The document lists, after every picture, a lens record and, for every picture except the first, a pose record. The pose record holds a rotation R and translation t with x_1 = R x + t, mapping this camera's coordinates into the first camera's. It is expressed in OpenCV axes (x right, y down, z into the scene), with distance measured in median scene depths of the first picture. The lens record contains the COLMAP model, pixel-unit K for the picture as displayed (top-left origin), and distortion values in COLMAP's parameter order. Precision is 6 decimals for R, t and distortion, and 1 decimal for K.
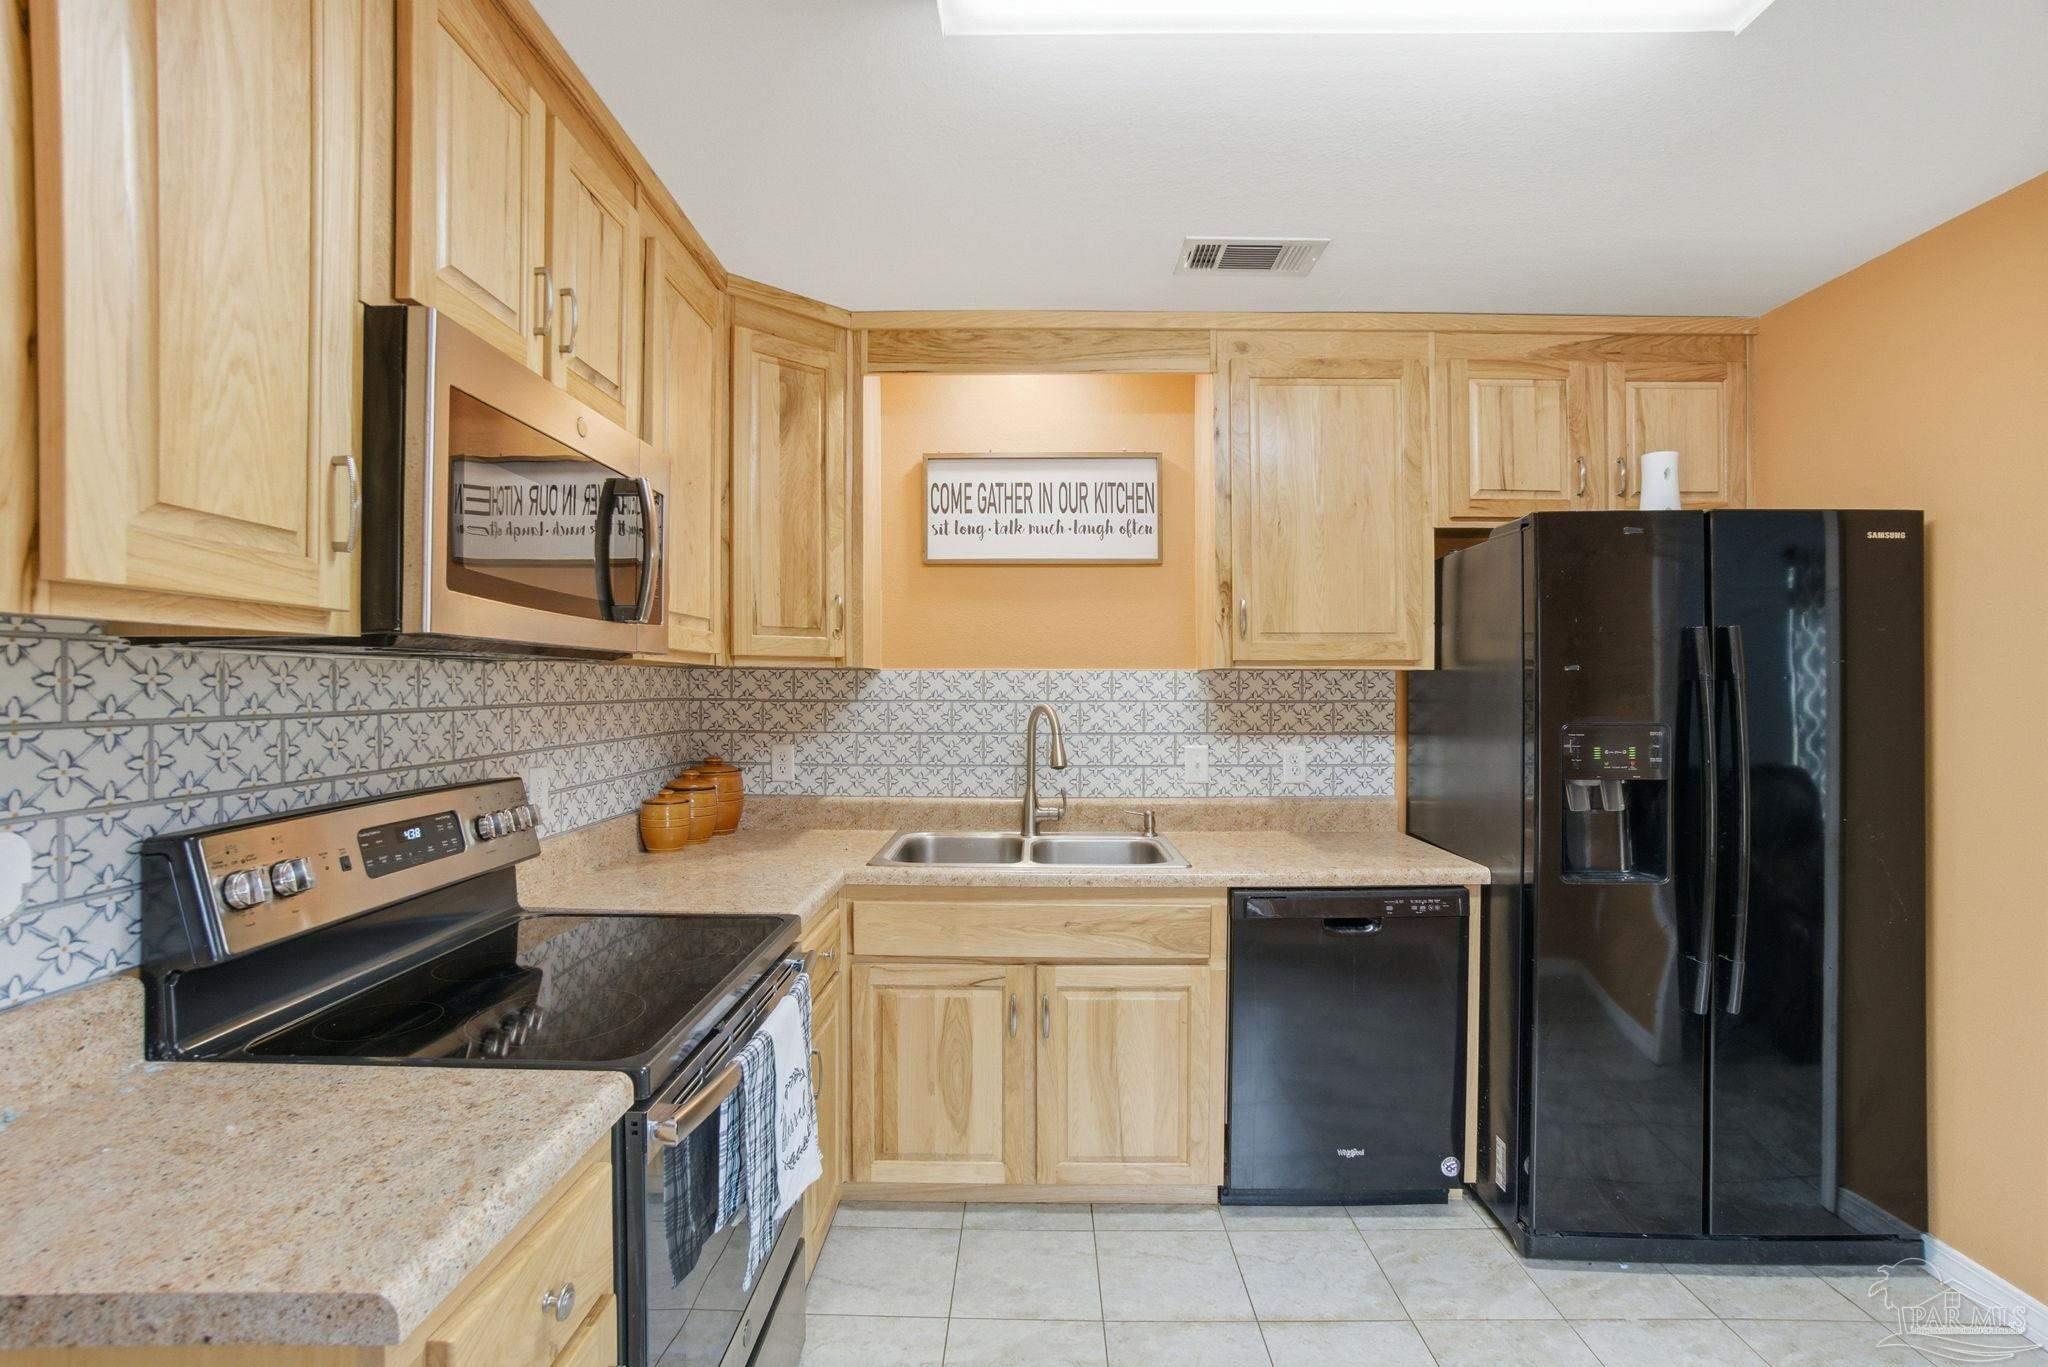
lens RADIAL K [[921.0, 0, 1023.9], [0, 921.0, 682.6], [0, 0, 1]] dist [-0.076420, 0.029815]
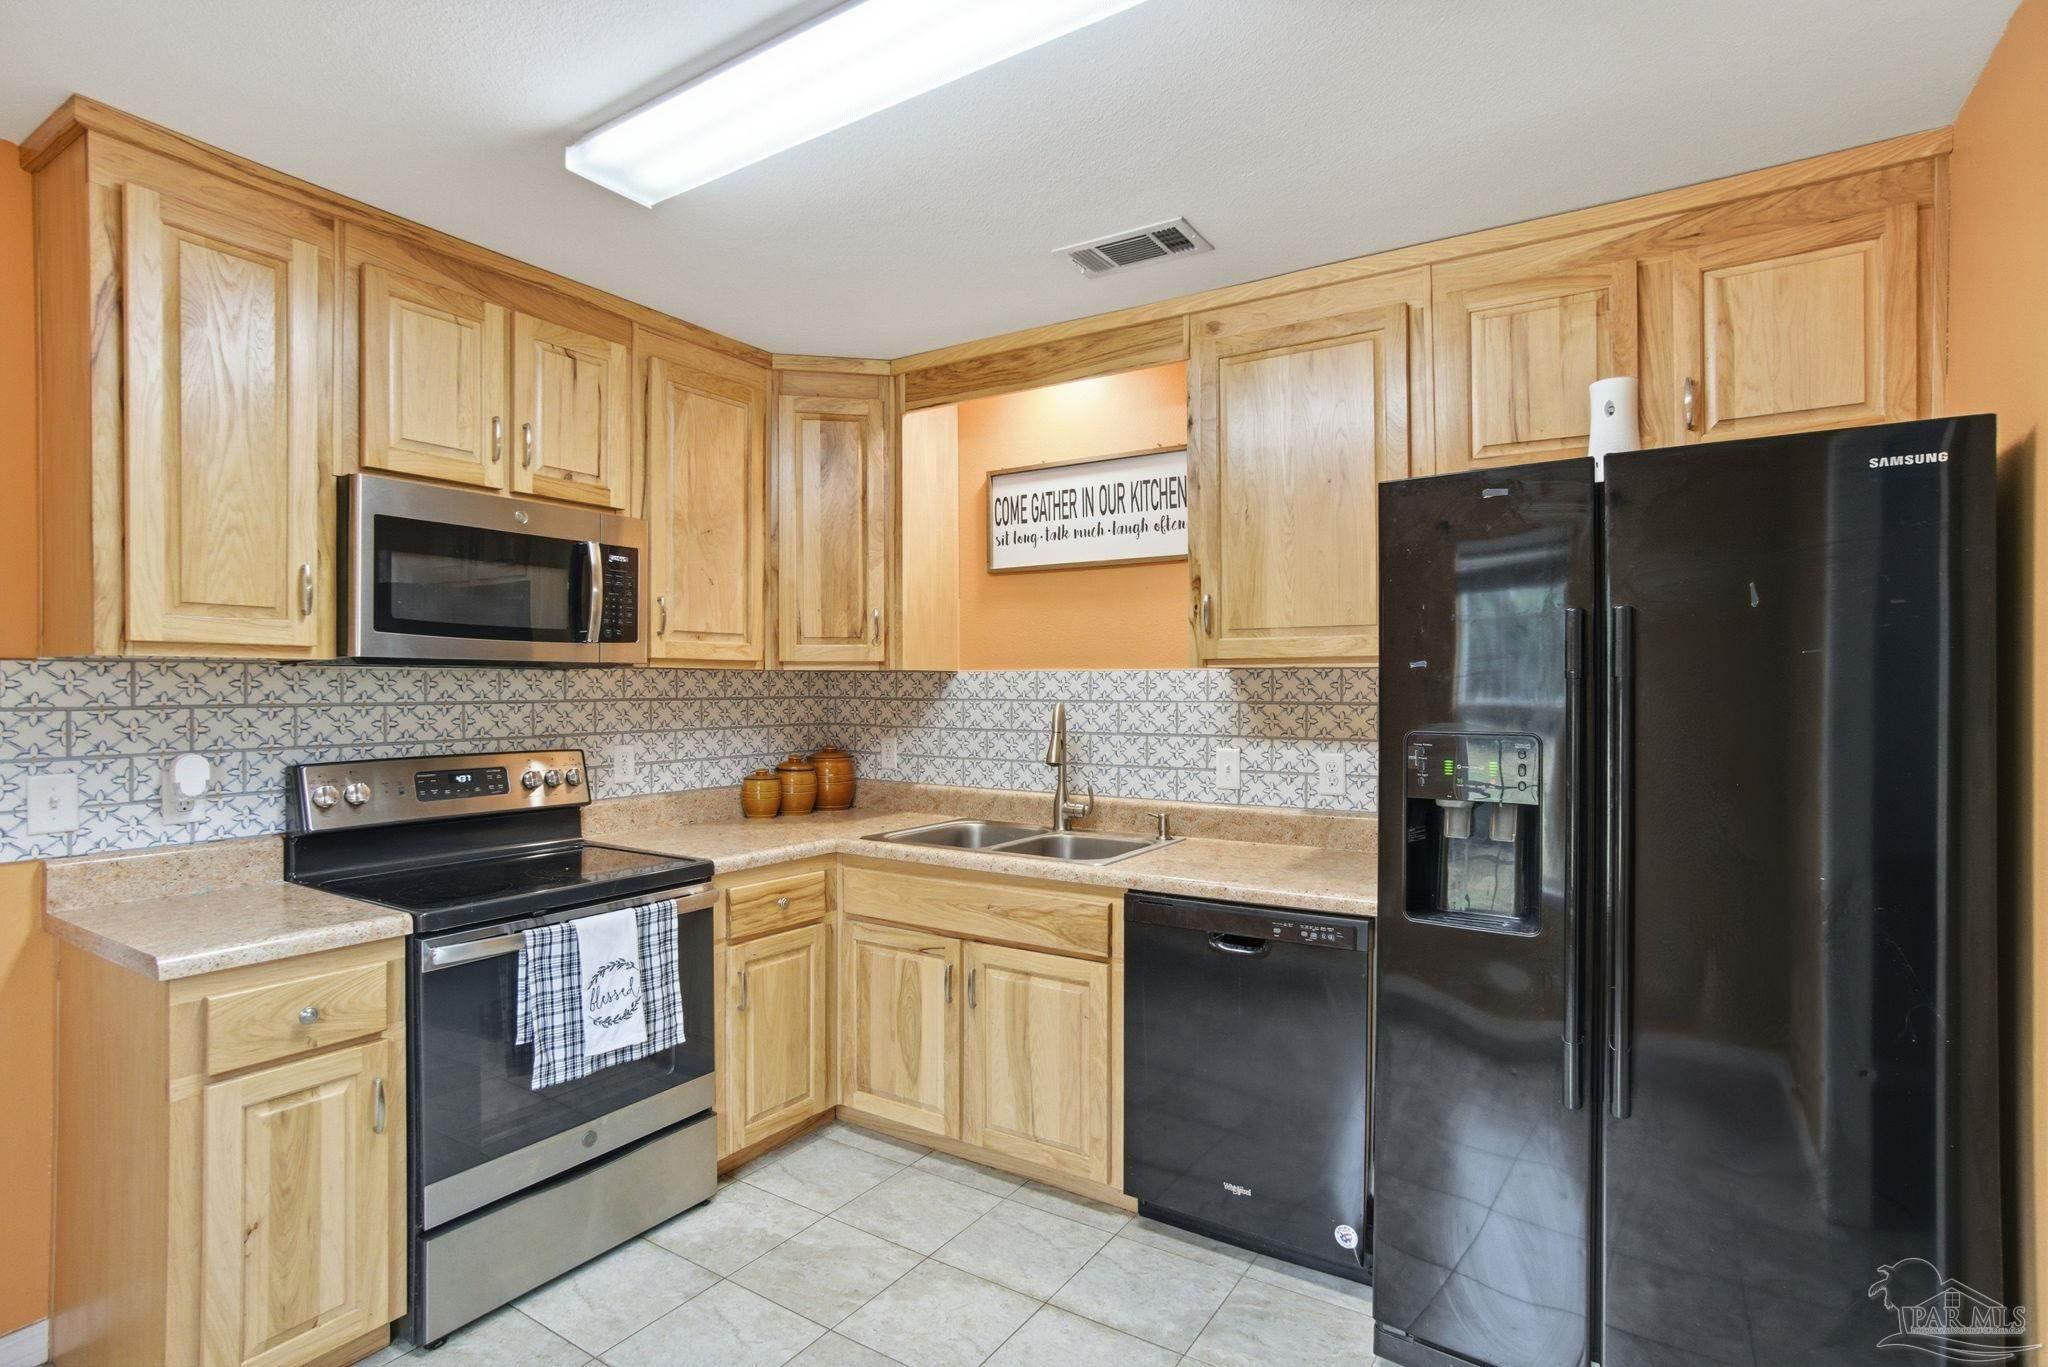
lens RADIAL K [[1009.6, 0, 1024.0], [0, 1009.6, 683.5], [0, 0, 1]] dist [-0.073678, 0.043879]
pose [[0.848557, -0.002397, -0.529099, 0.617464], [0.002658, 0.999996, -0.000267, 0.000912], [0.529098, -0.001180, 0.848560, 0.013081]]
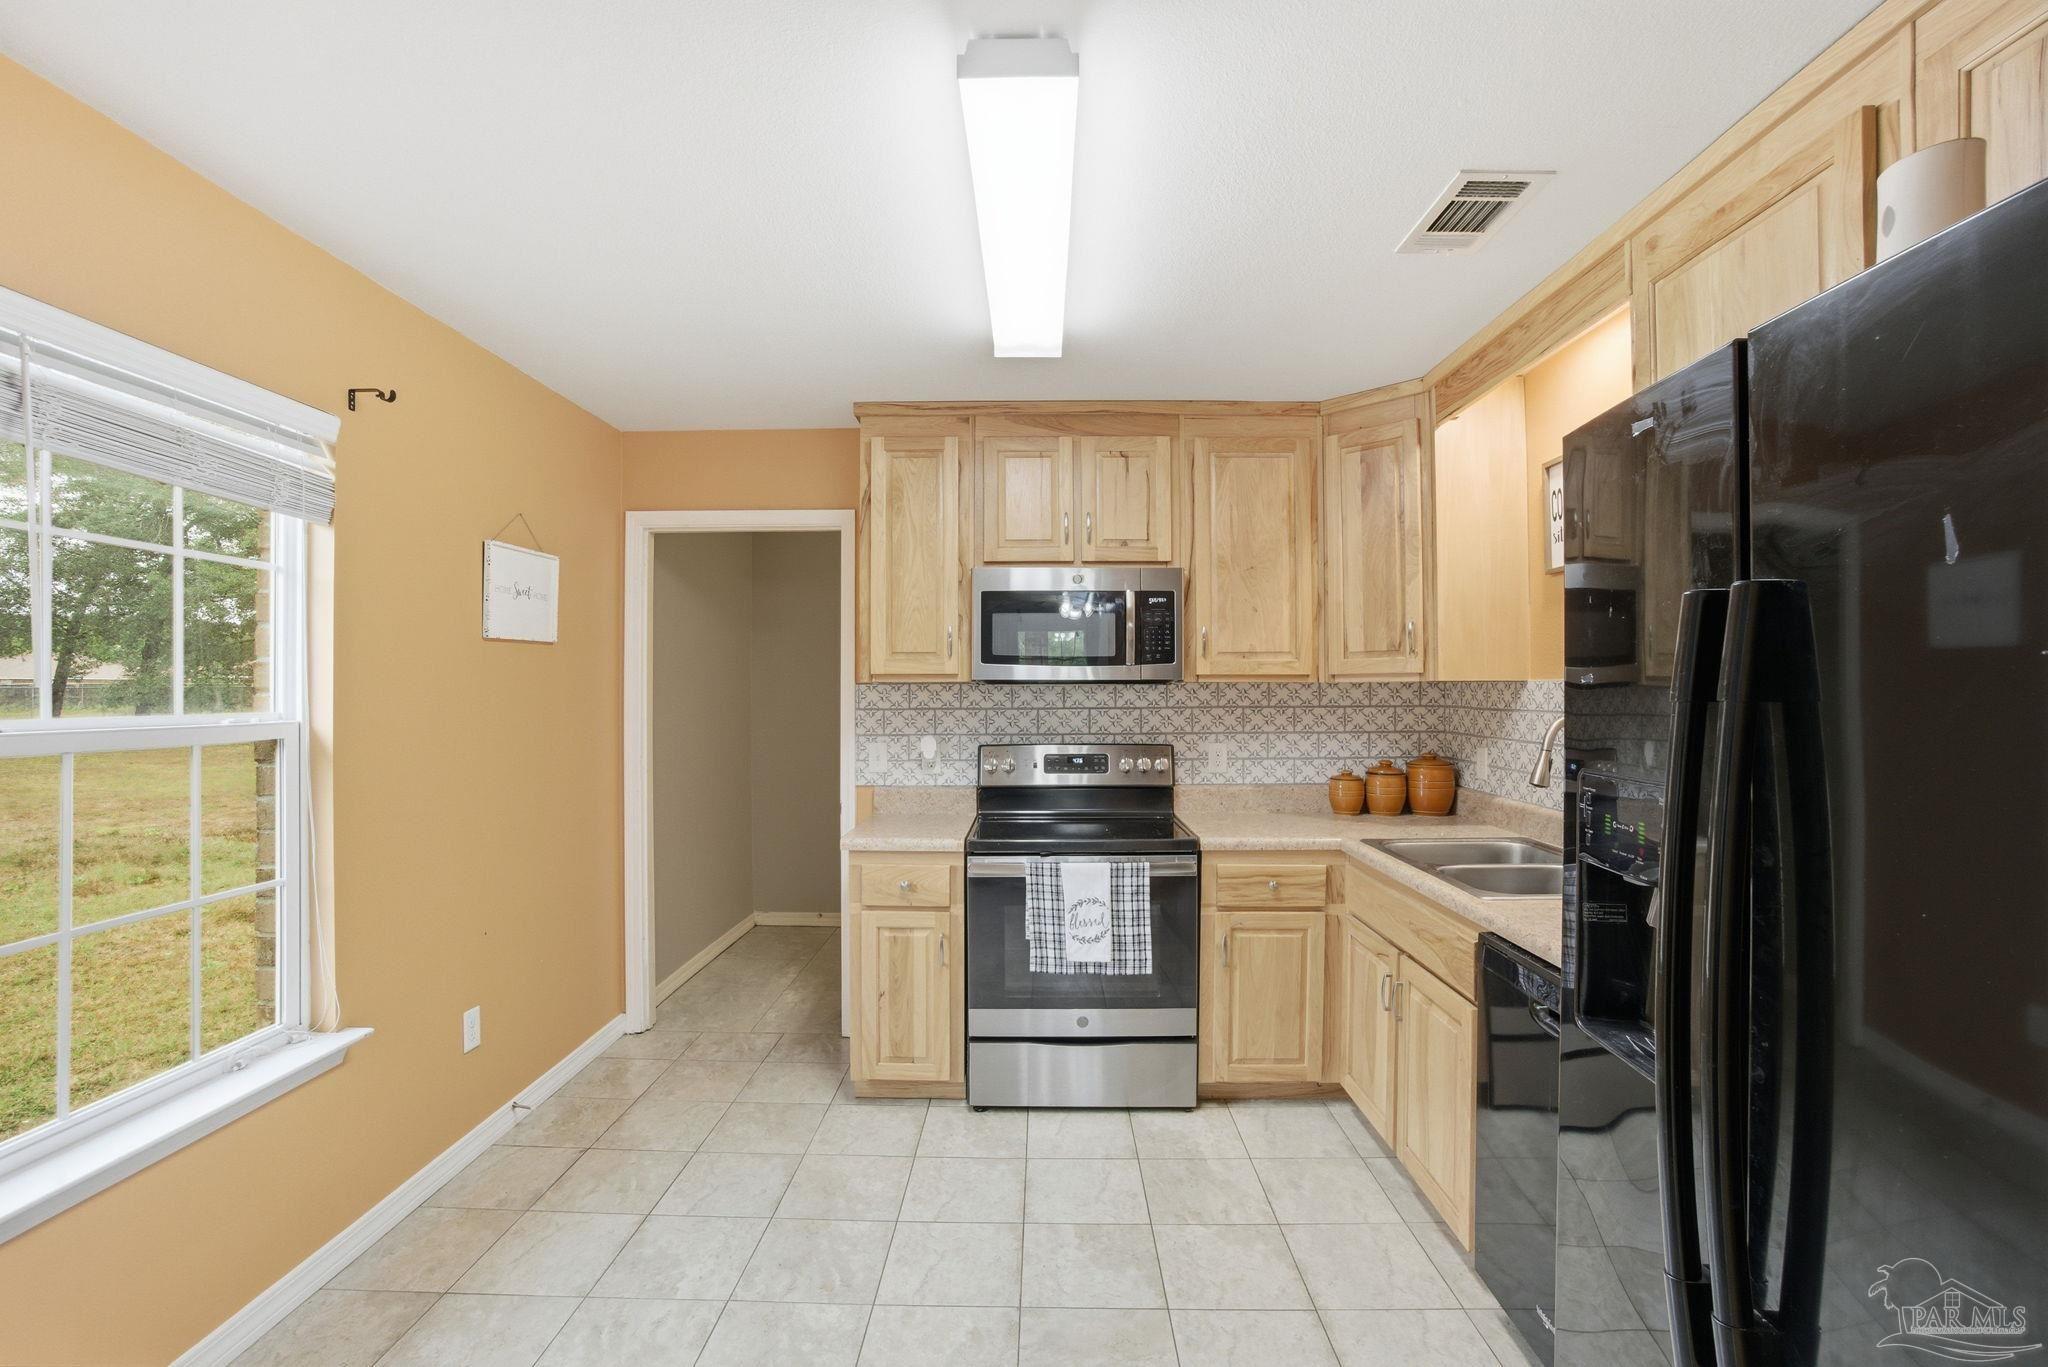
lens RADIAL K [[903.5, 0, 1031.8], [0, 903.5, 680.7], [0, 0, 1]] dist [-0.088210, 0.037724]
pose [[-0.000990, -0.011624, -0.999932, 0.937354], [0.006642, 0.999910, -0.011631, -0.007155], [0.999977, -0.006653, -0.000913, 0.490520]]
